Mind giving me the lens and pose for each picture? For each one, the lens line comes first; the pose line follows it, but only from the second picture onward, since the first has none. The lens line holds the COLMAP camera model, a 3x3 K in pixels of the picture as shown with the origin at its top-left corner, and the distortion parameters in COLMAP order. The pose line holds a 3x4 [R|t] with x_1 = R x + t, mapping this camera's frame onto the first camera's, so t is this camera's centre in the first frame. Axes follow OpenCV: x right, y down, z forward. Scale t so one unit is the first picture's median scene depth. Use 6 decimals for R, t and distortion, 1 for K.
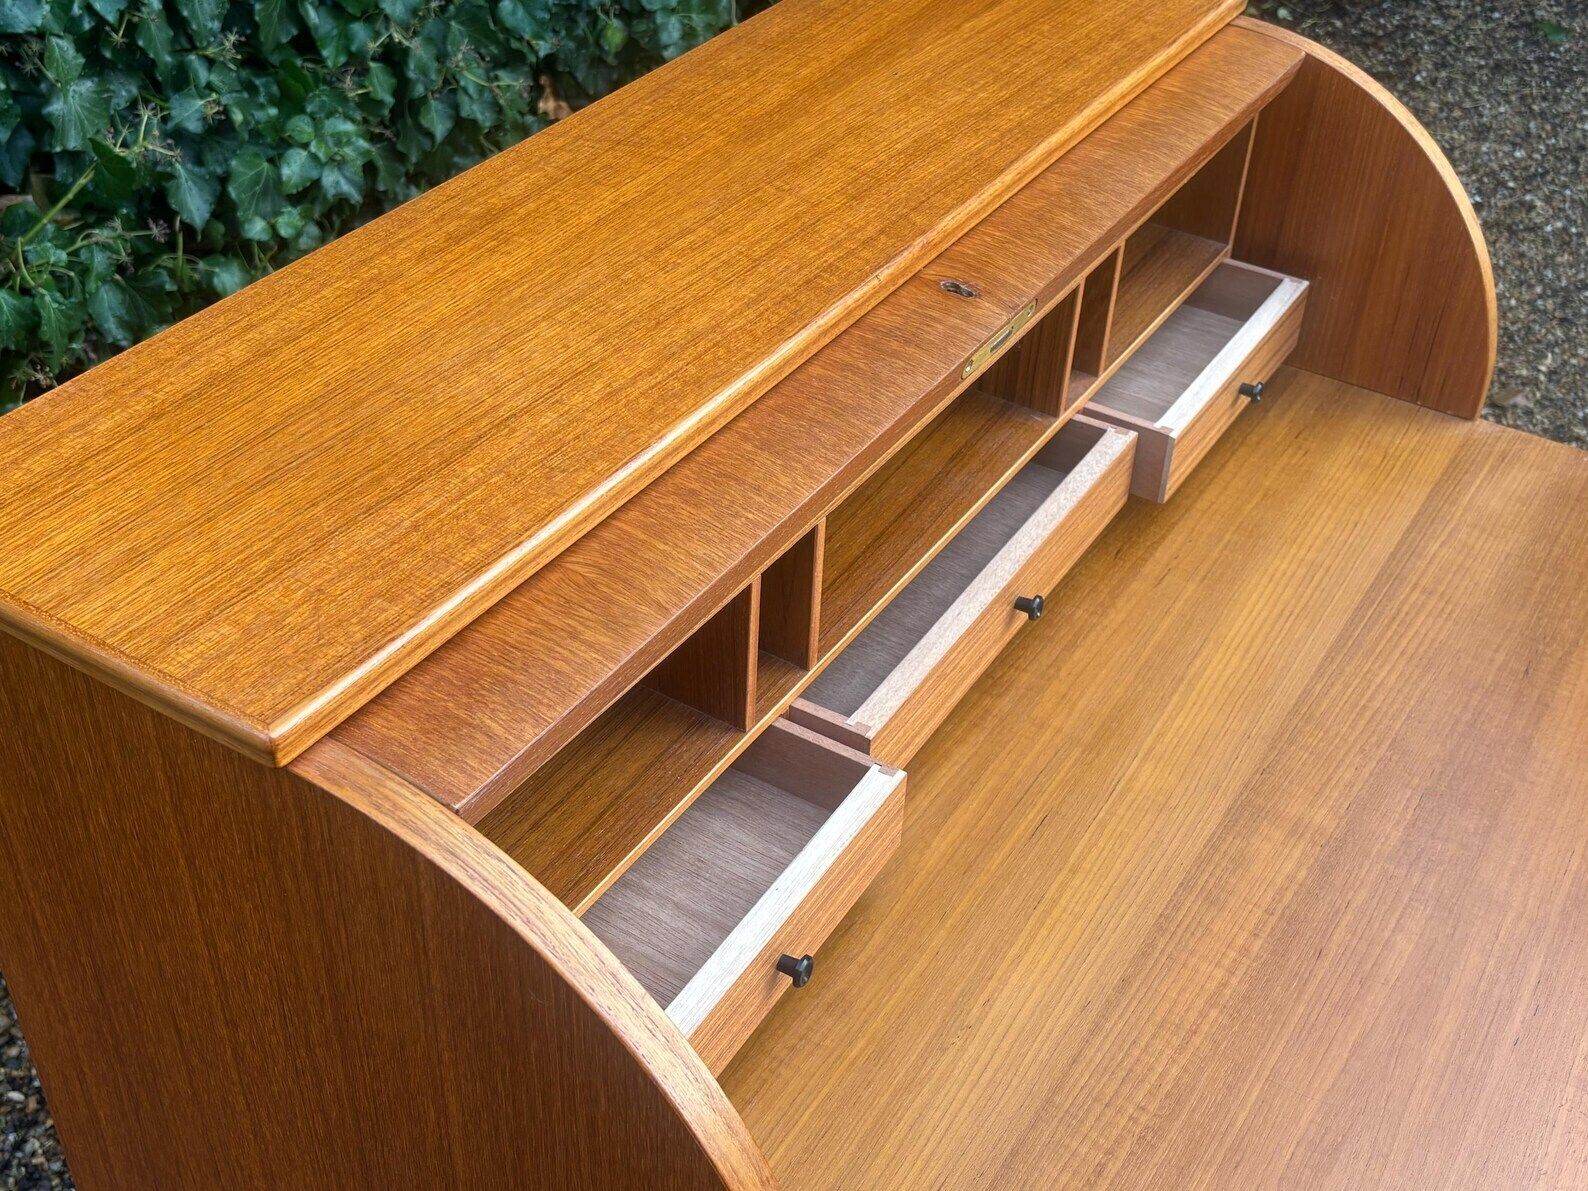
lens RADIAL K [[1819.8, 0, 797.2], [0, 1819.8, 580.3], [0, 0, 1]] dist [0.142574, -0.461517]
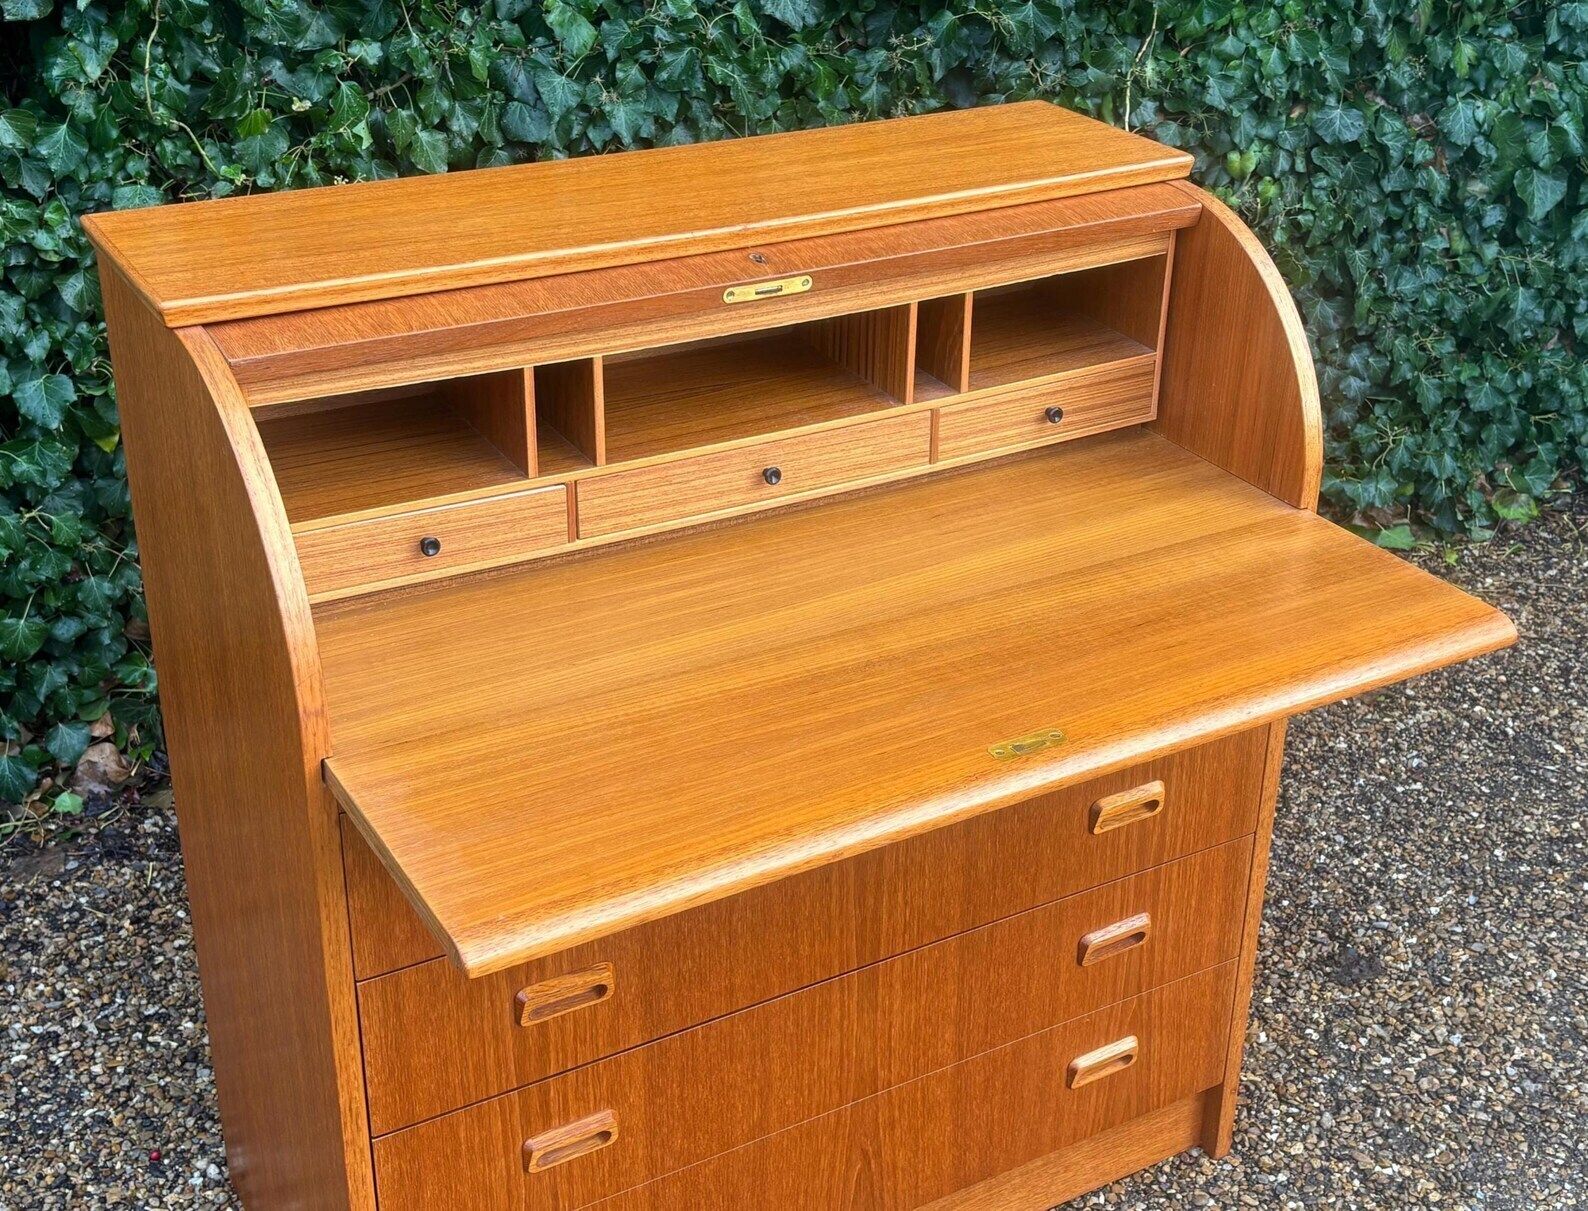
lens RADIAL K [[2022.7, 0, 846.5], [0, 2022.7, 609.5], [0, 0, 1]] dist [0.164891, -0.553555]
pose [[0.889775, 0.199972, -0.410257, 0.712628], [-0.274389, 0.952691, -0.130731, 0.253741], [0.364706, 0.228891, 0.902551, -0.359553]]
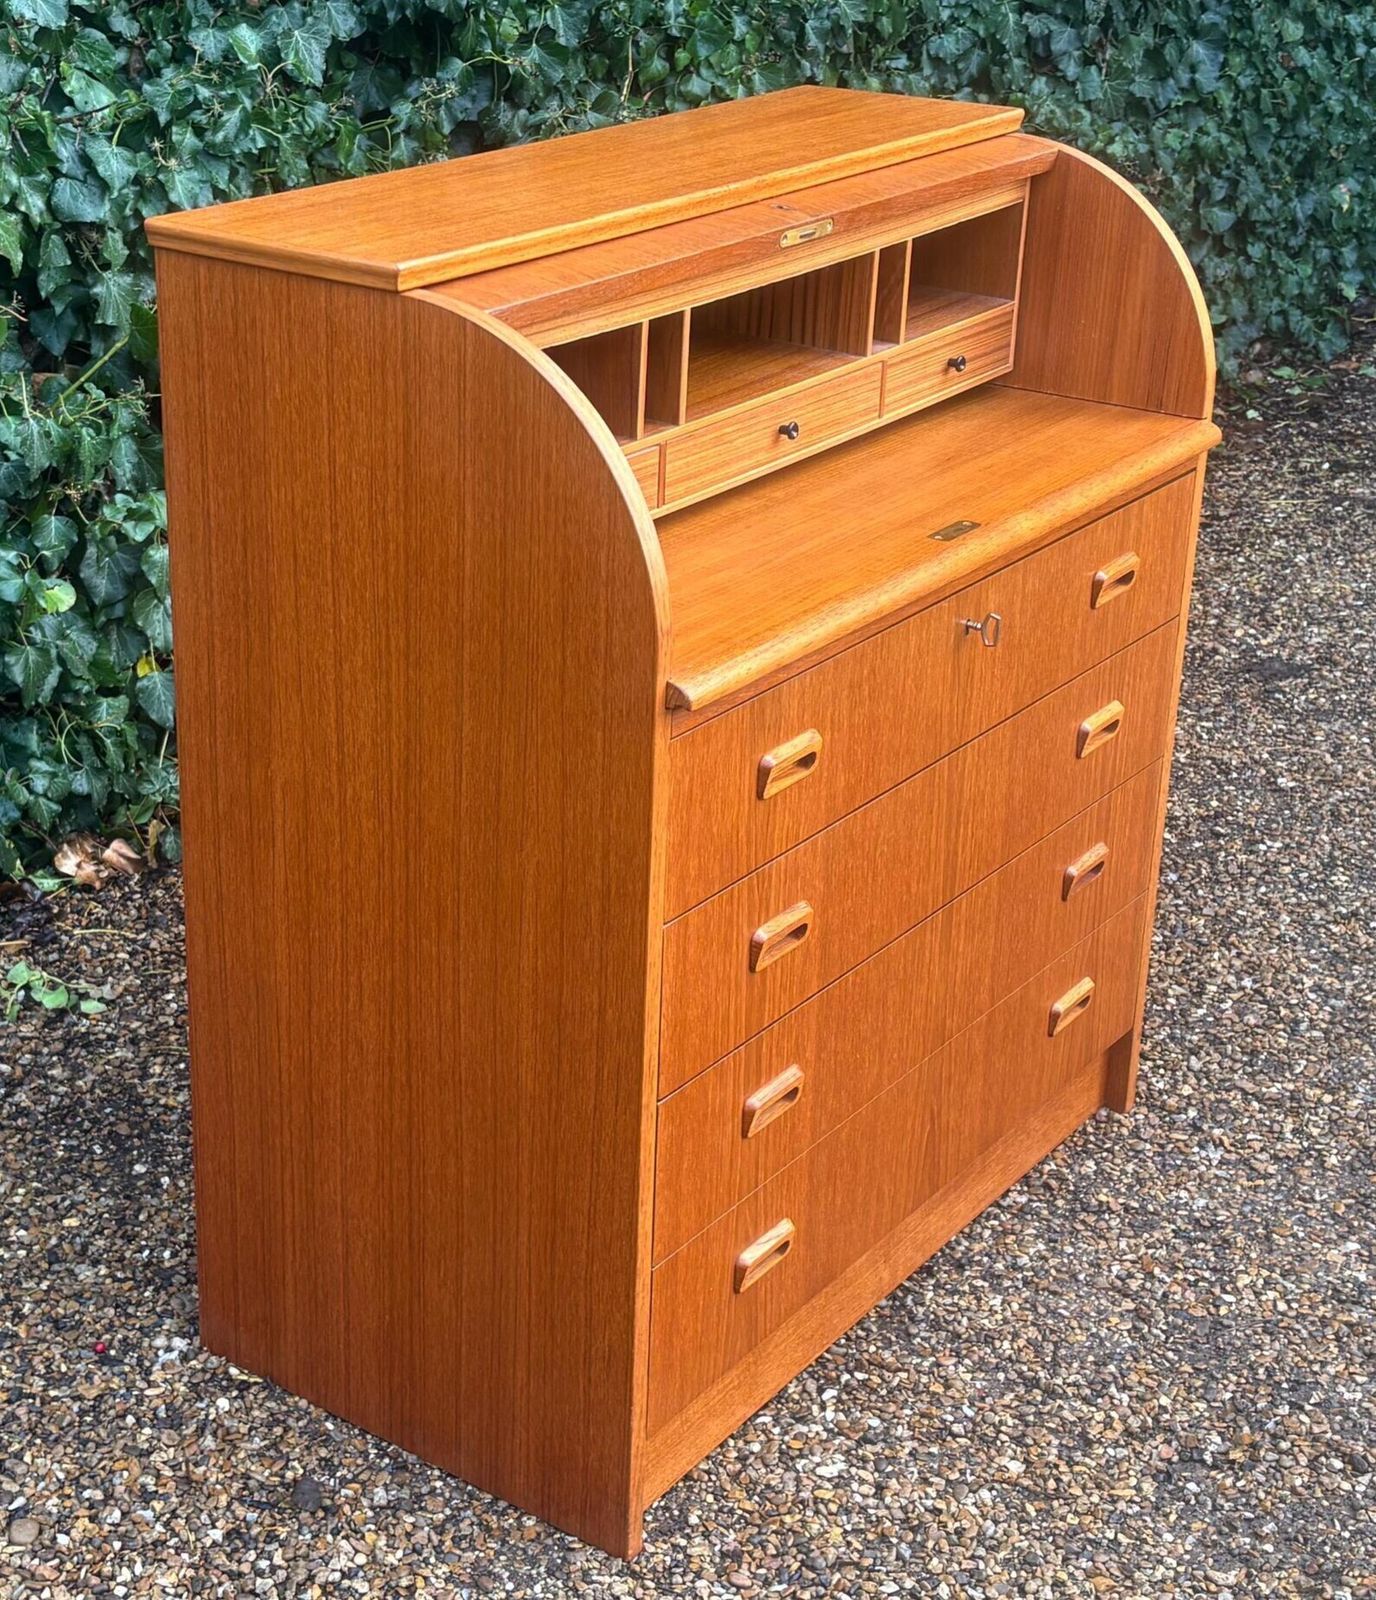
lens RADIAL K [[2565.4, 0, 530.6], [0, 2565.4, 795.8], [0, 0, 1]] dist [0.236003, -0.862661]
pose [[0.995951, 0.016924, -0.088294, 0.061046], [-0.038215, 0.968672, -0.245387, 0.683738], [0.081375, 0.247767, 0.965396, -0.810076]]
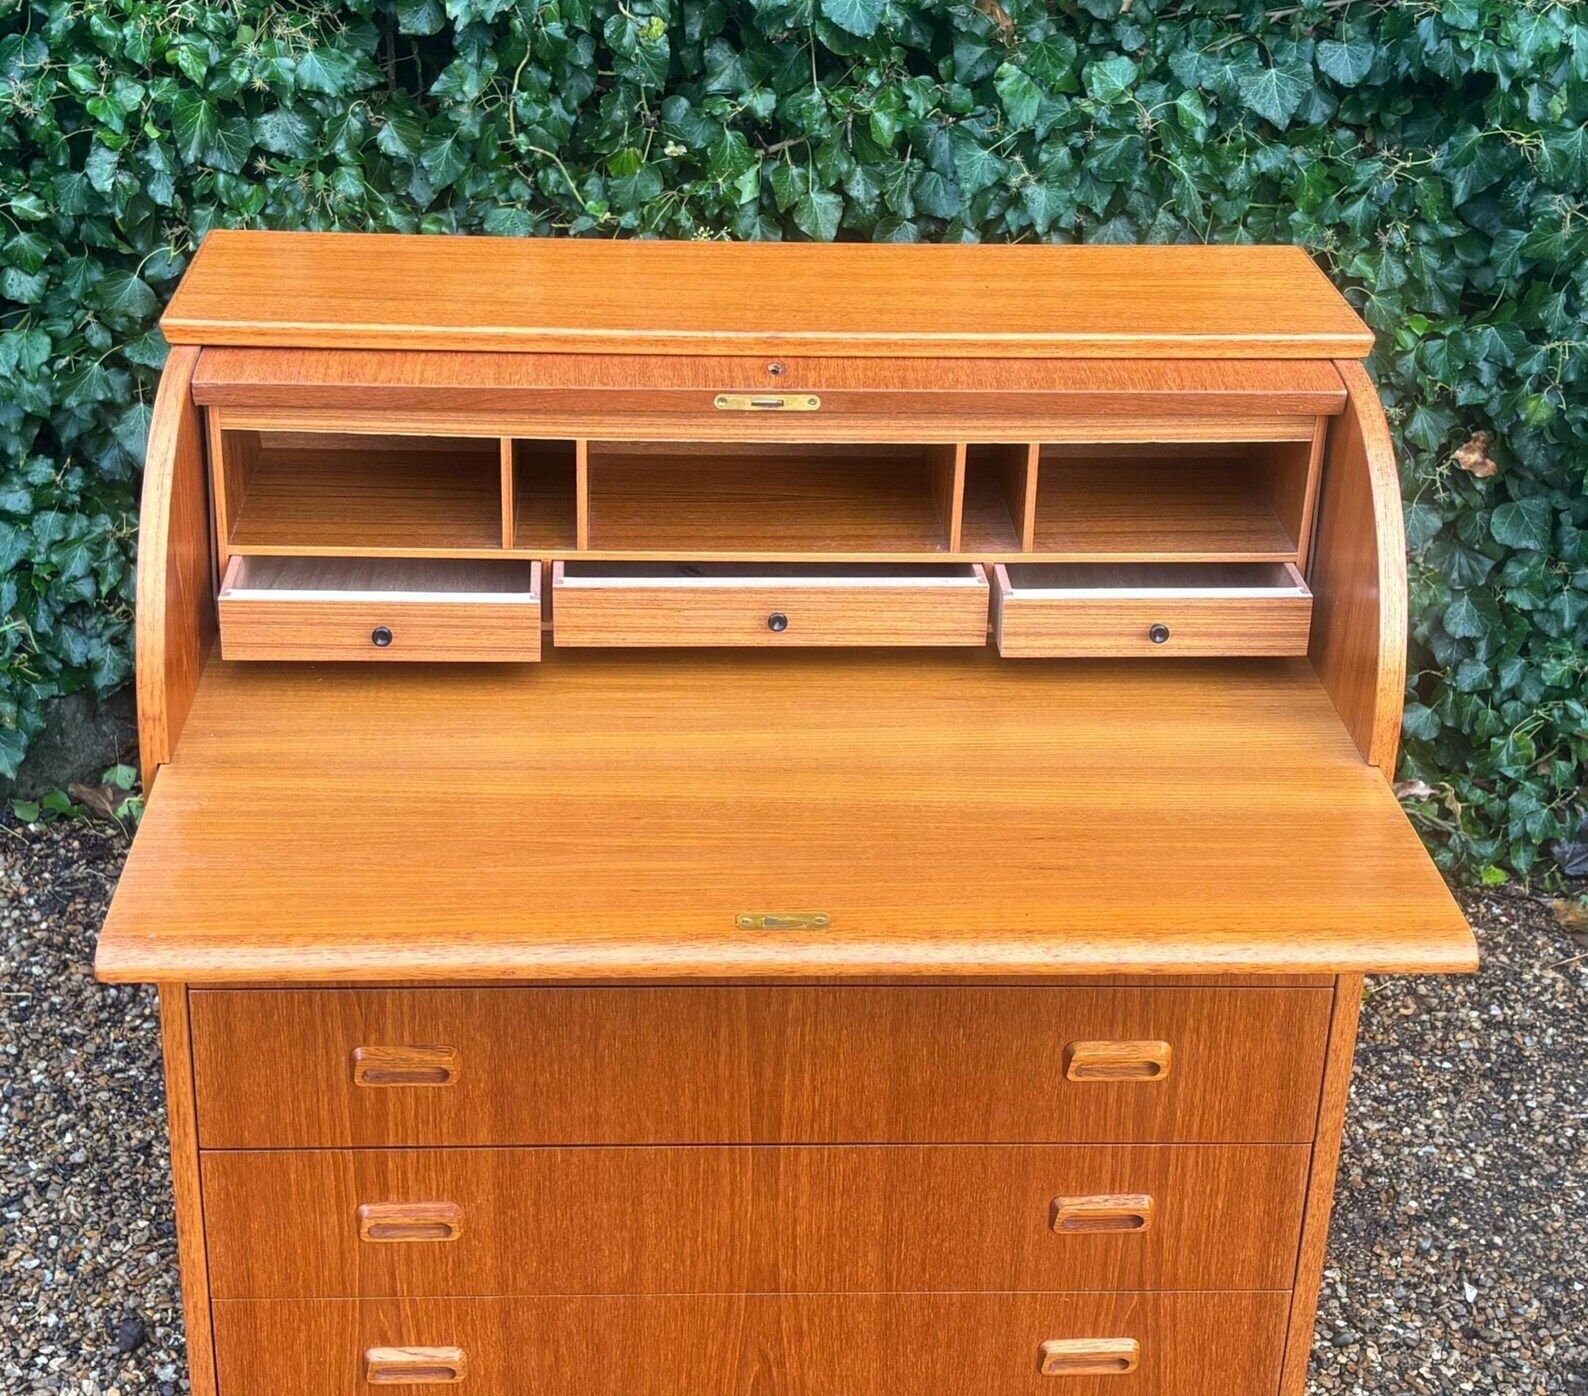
lens RADIAL K [[2476.8, 0, 787.1], [0, 2476.8, 620.0], [0, 0, 1]] dist [0.193149, -0.683782]
pose [[0.574475, 0.333457, -0.747519, 1.277300], [-0.507075, 0.861886, -0.005217, 0.014943], [0.642536, 0.382045, 0.664220, -0.190911]]
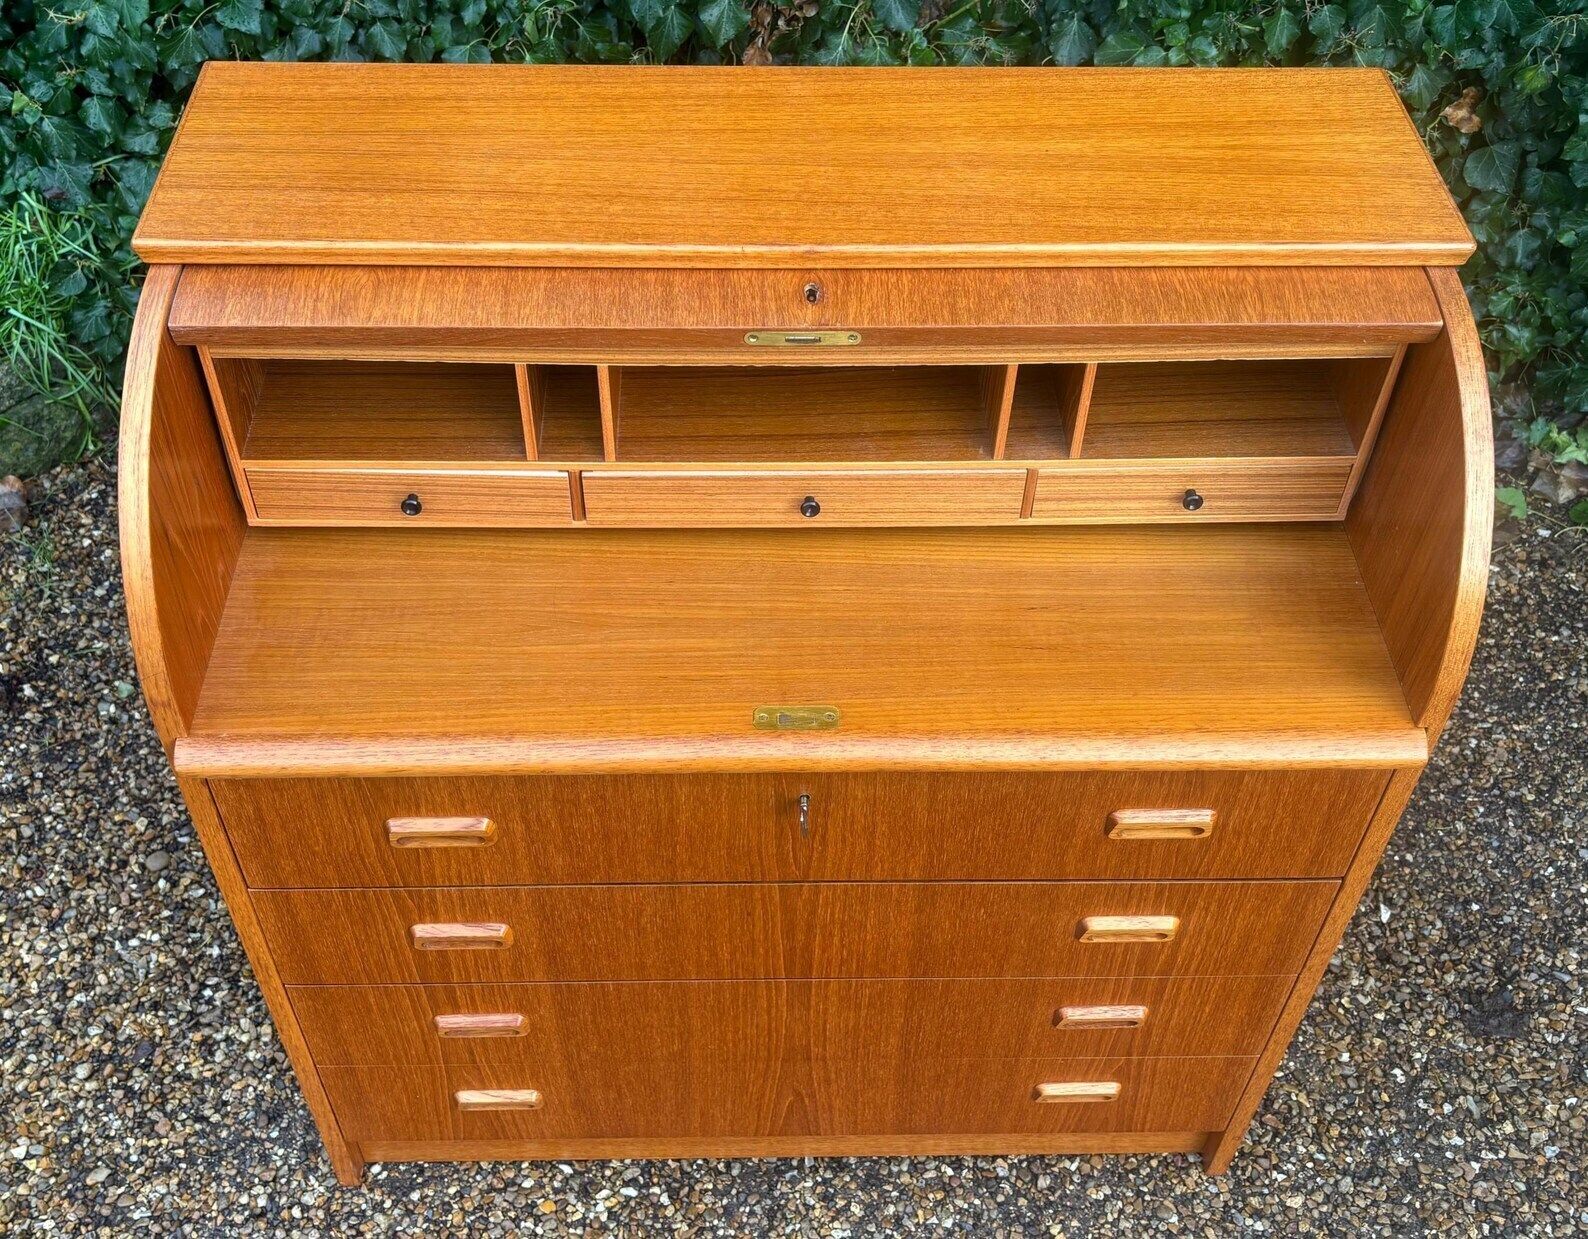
lens RADIAL K [[1654.1, 0, 791.1], [0, 1654.1, 588.9], [0, 0, 1]] dist [-0.021330, 0.086671]
pose [[0.554975, 0.592272, -0.584137, 0.701303], [-0.508990, 0.797181, 0.324703, -0.285593], [0.657976, 0.117118, 0.743876, 0.092324]]
